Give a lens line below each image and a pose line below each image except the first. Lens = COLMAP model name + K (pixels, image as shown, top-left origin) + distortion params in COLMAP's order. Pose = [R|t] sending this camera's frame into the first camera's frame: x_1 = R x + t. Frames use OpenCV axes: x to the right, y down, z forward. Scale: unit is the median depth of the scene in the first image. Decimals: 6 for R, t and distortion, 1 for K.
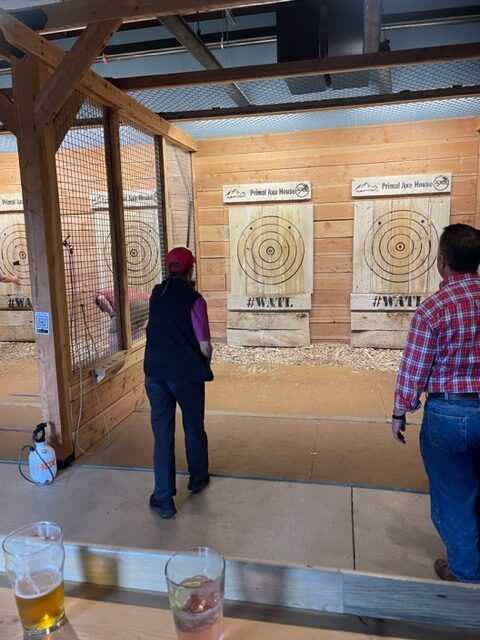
lens RADIAL K [[479.0, 0, 263.9], [0, 479.0, 317.4], [0, 0, 1]] dist [0.042104, -0.002767]
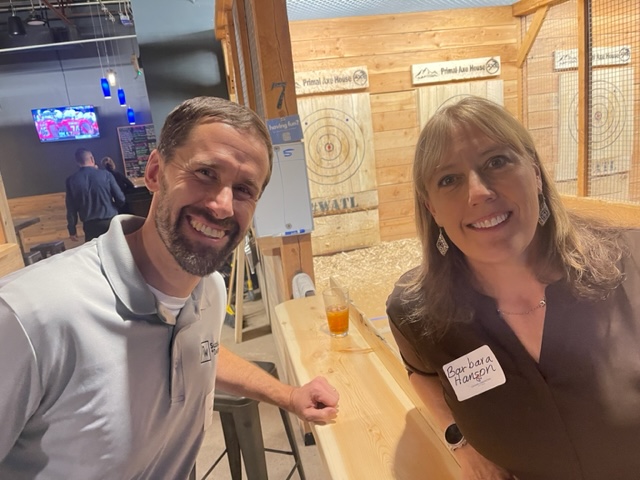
lens RADIAL K [[537.8, 0, 319.6], [0, 537.8, 243.7], [0, 0, 1]] dist [0.094927, -0.011840]
pose [[0.893651, -0.150262, 0.422858, -0.740364], [0.148178, 0.988230, 0.038013, -0.003400], [-0.423592, 0.028688, 0.905399, 0.147336]]
